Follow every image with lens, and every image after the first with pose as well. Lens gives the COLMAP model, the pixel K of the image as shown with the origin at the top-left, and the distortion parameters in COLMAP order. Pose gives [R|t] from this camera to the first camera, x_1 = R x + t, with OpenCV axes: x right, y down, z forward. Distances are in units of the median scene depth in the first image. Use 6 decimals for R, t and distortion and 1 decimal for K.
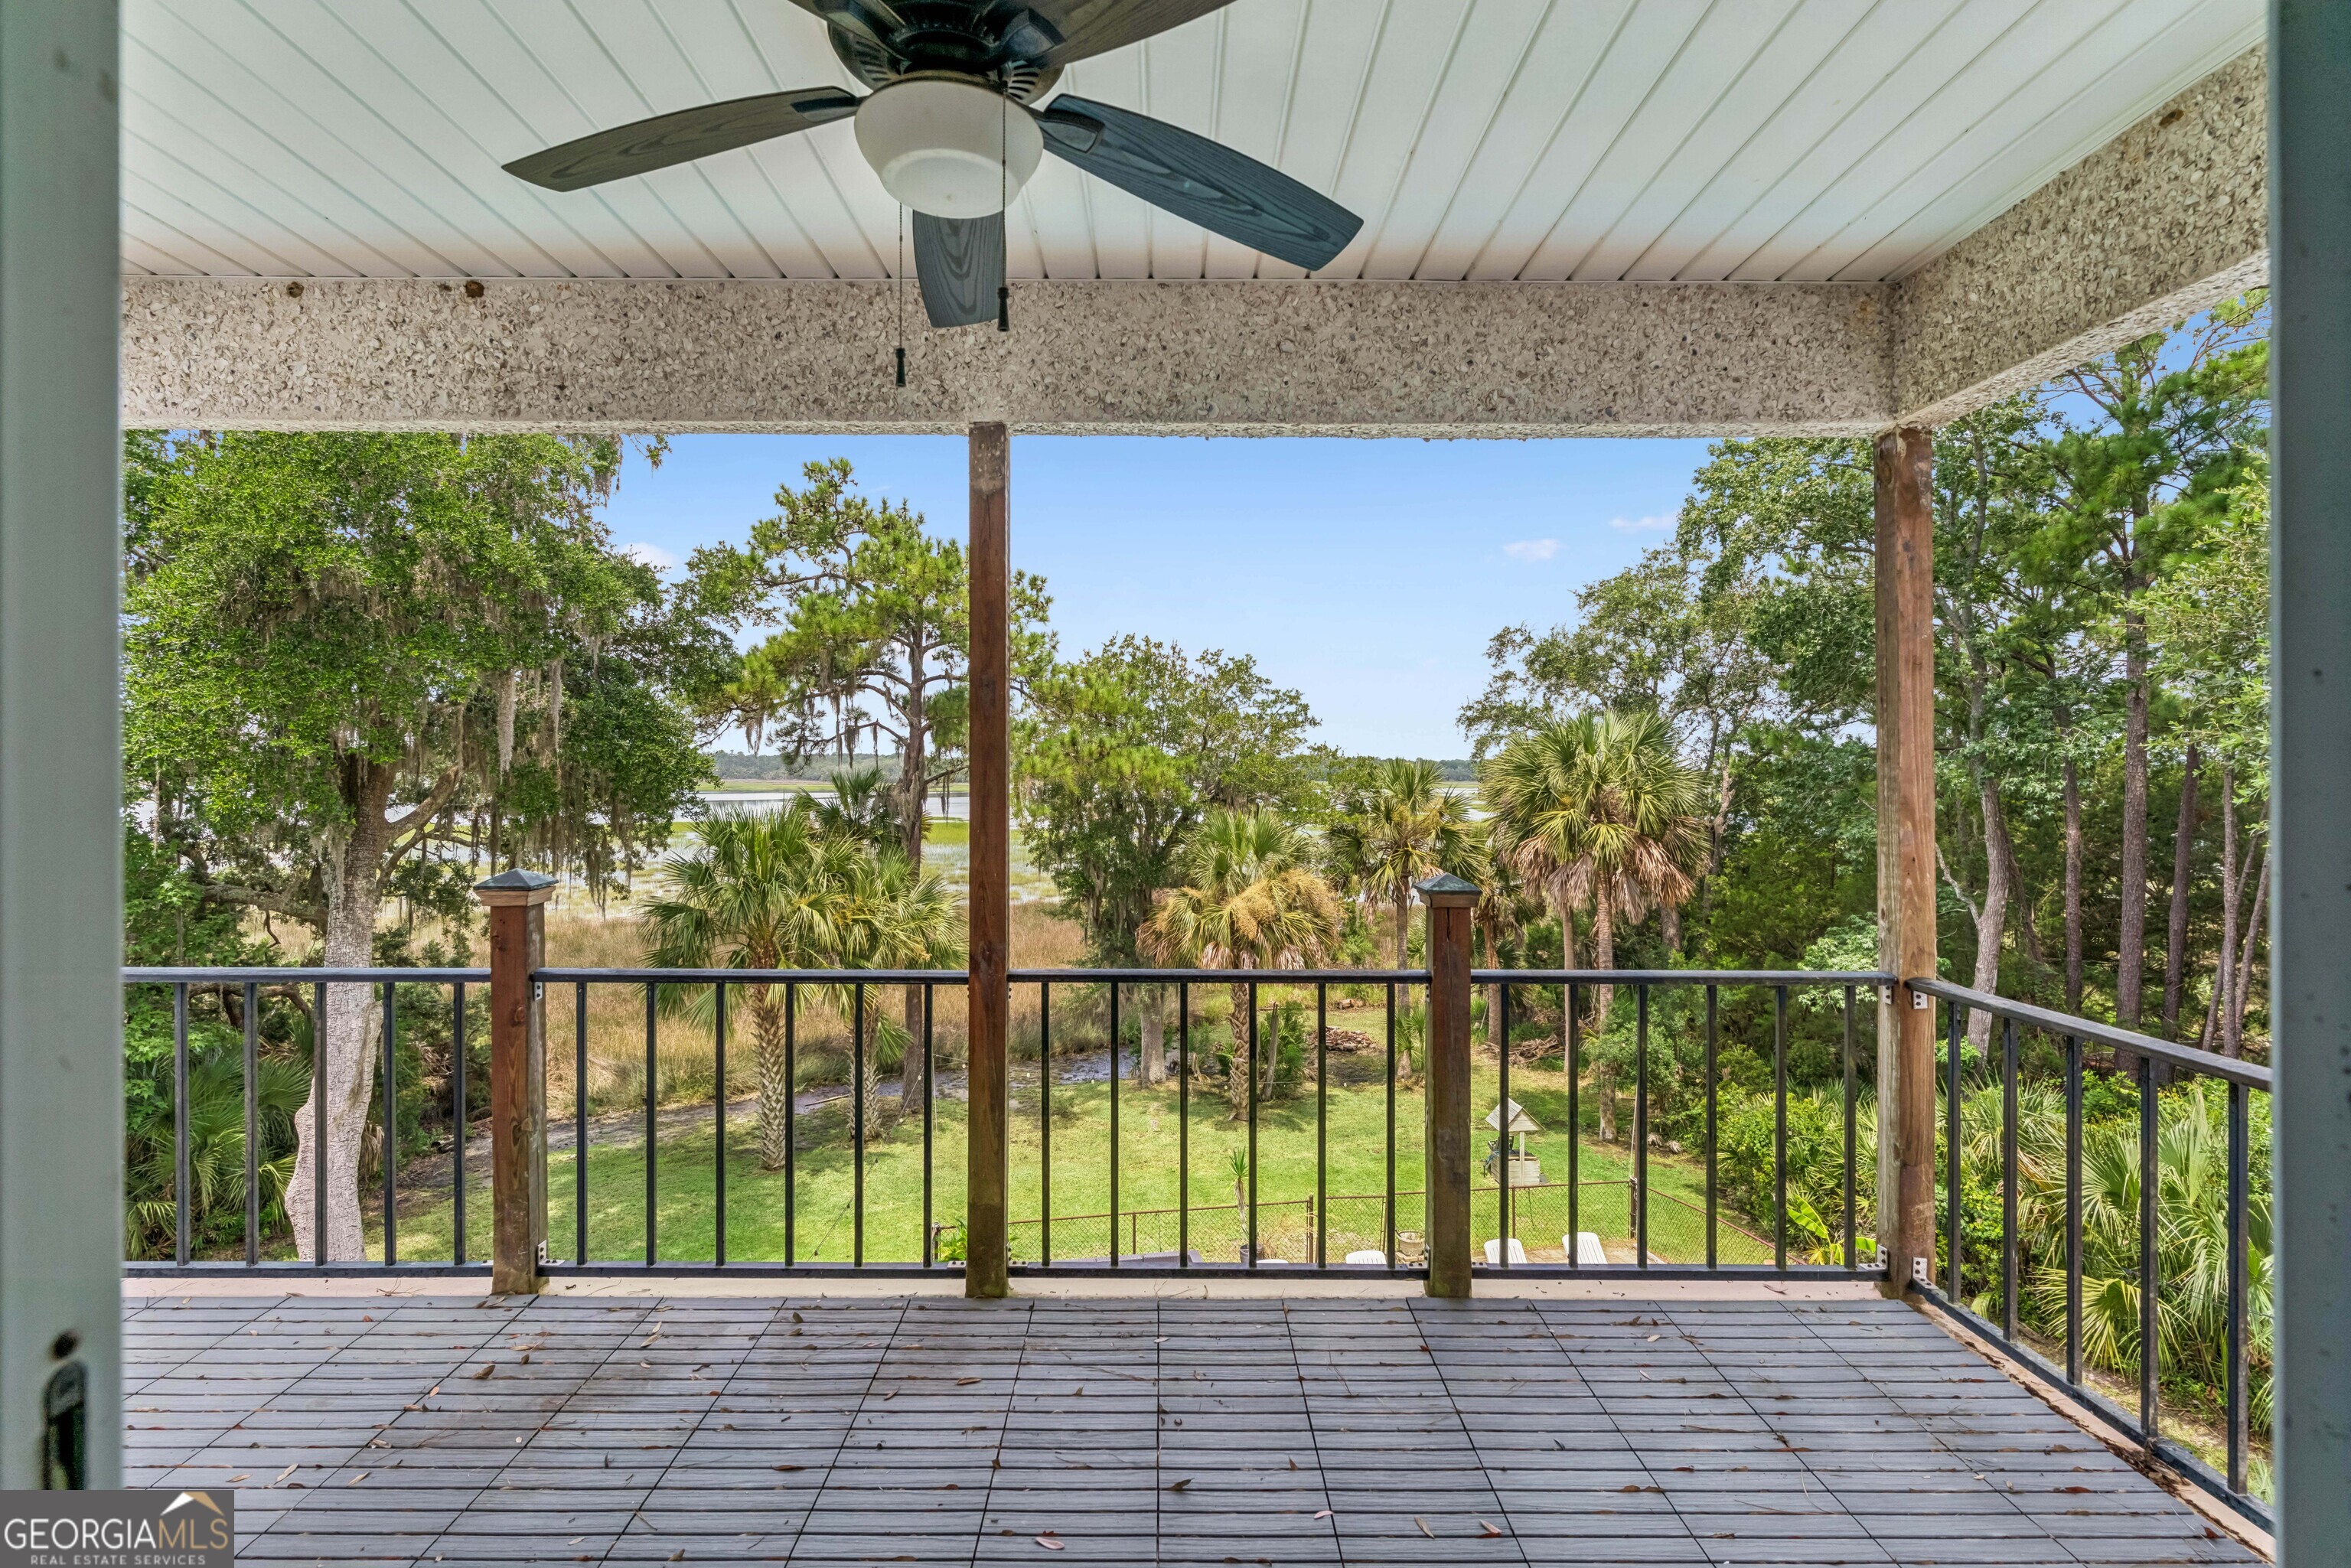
lens RADIAL K [[1114.5, 0, 1160.8], [0, 1114.5, 768.8], [0, 0, 1]] dist [-0.003014, -0.000674]
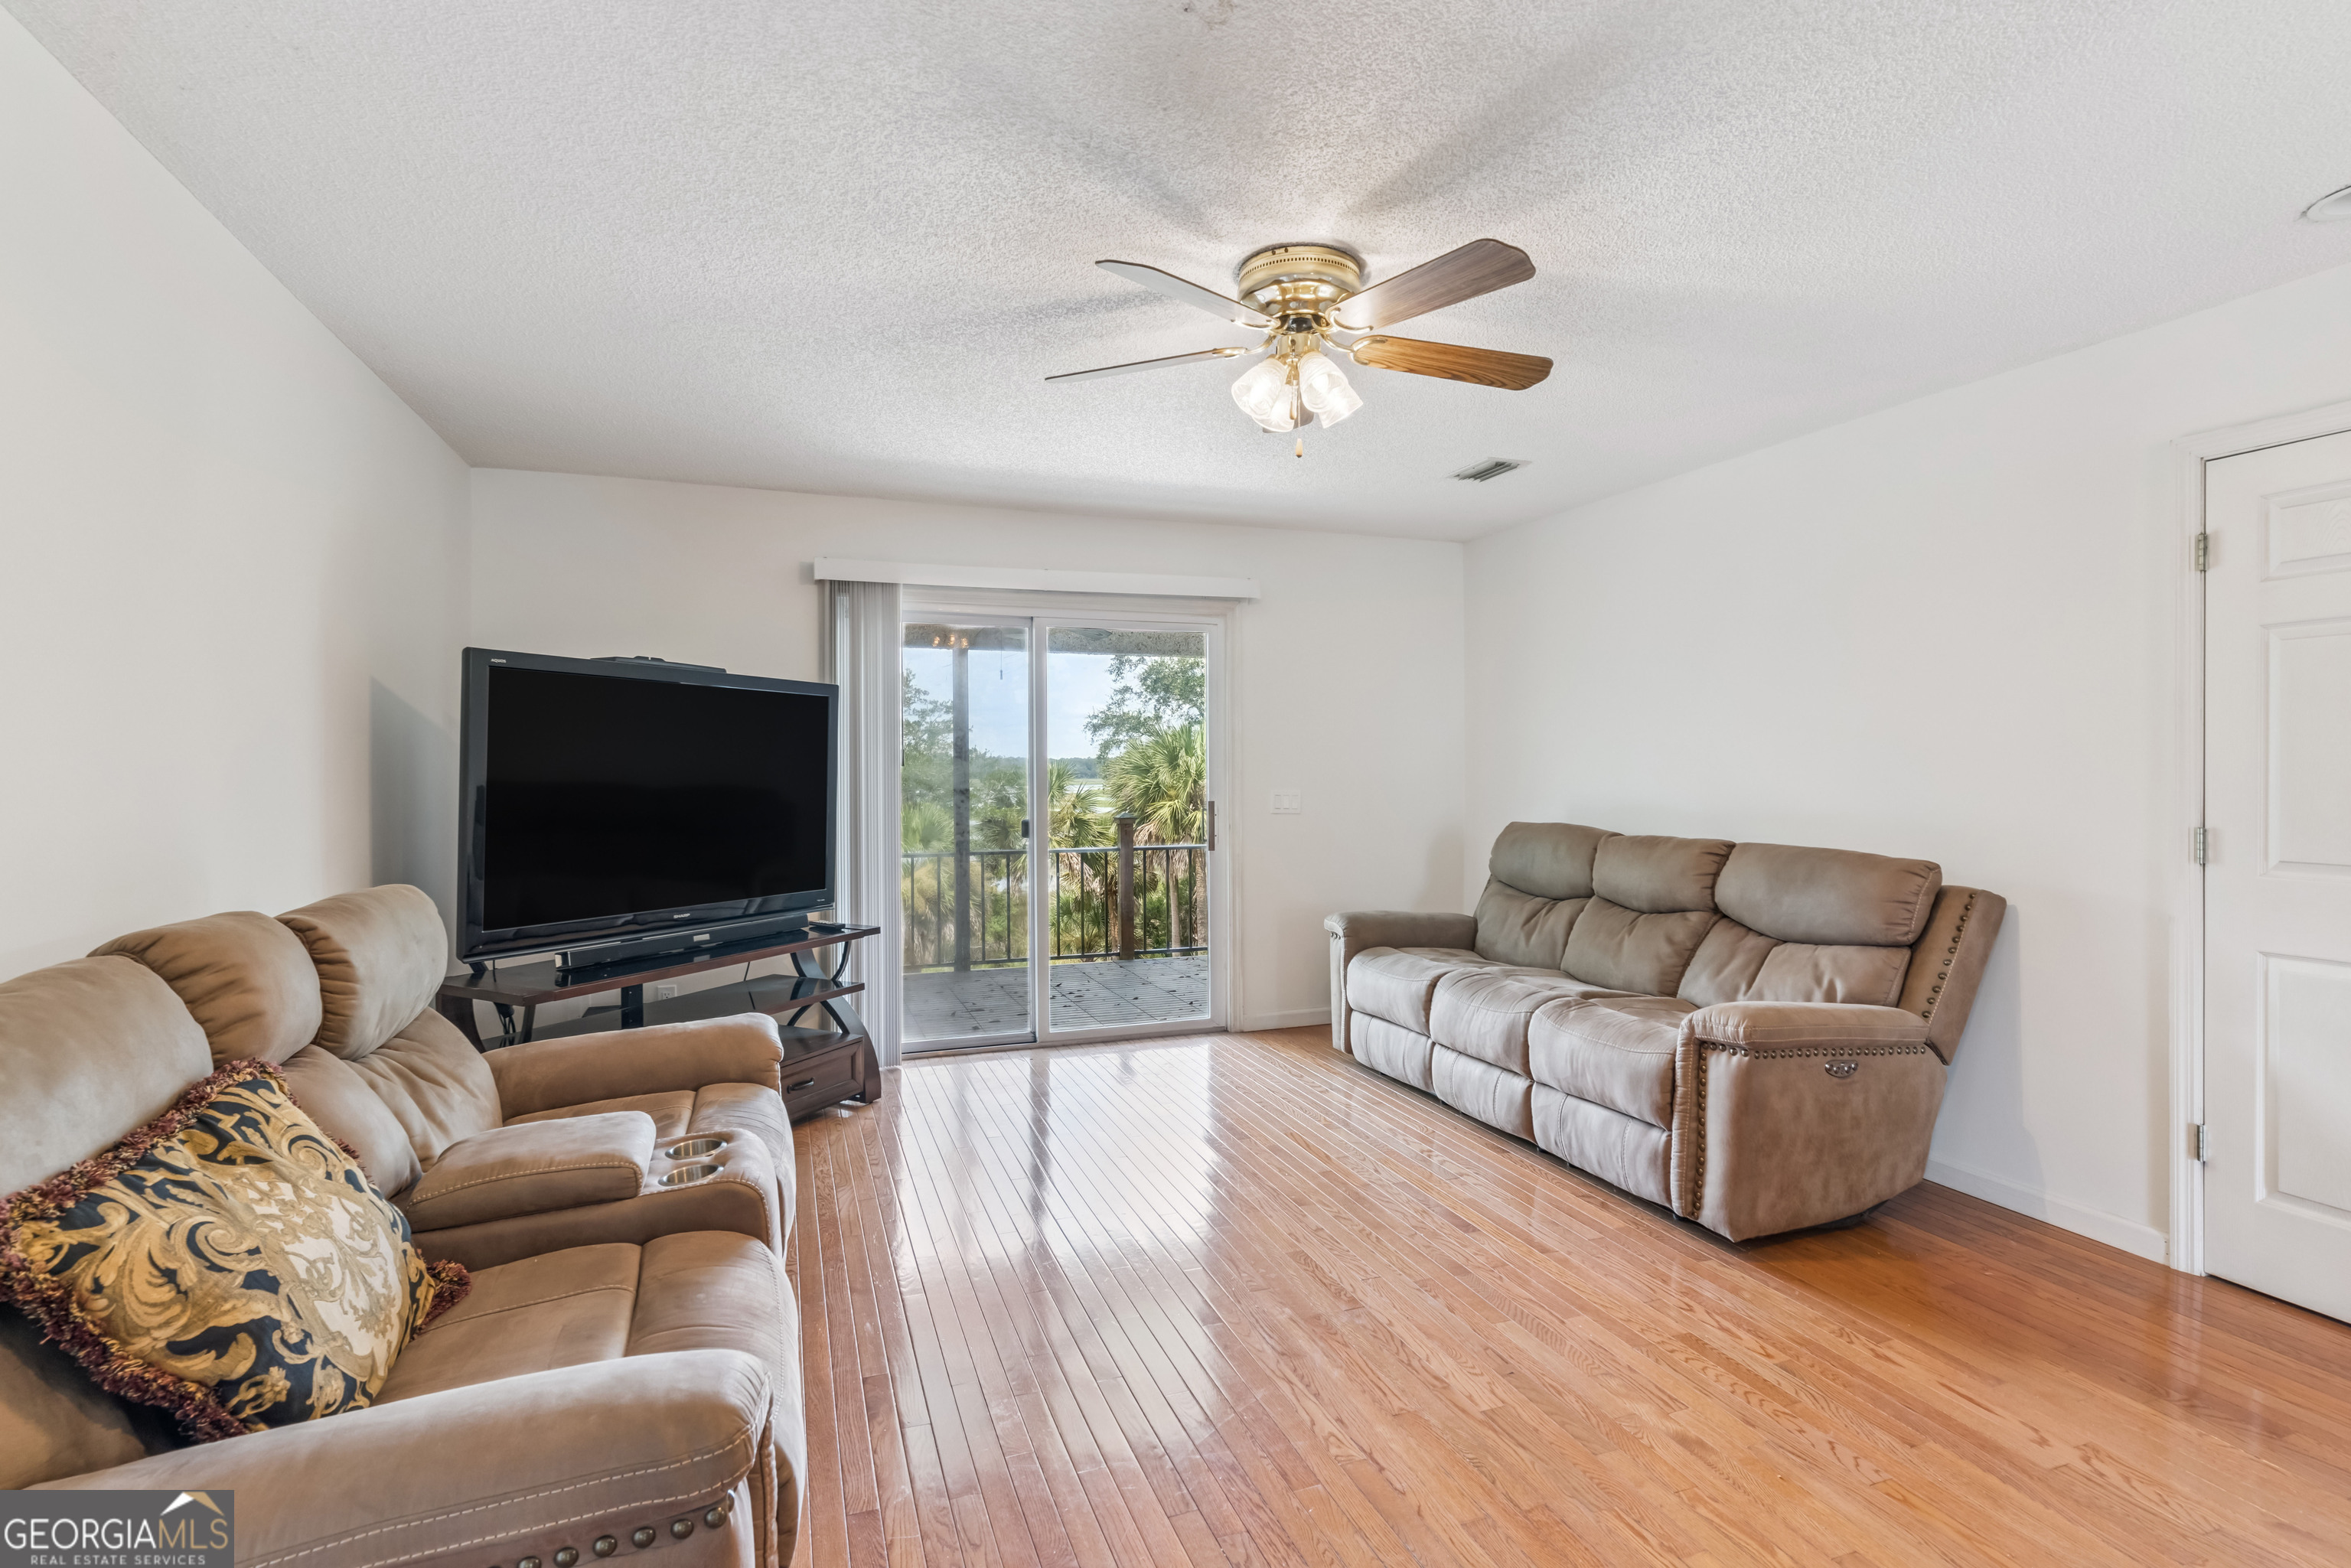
lens RADIAL K [[1114.5, 0, 1169.2], [0, 1114.5, 772.5], [0, 0, 1]] dist [-0.003014, -0.000674]
pose [[0.941226, -0.006635, 0.337713, -0.061068], [0.005019, 0.999971, 0.005657, -0.002095], [-0.337741, -0.003630, 0.941232, -0.174652]]
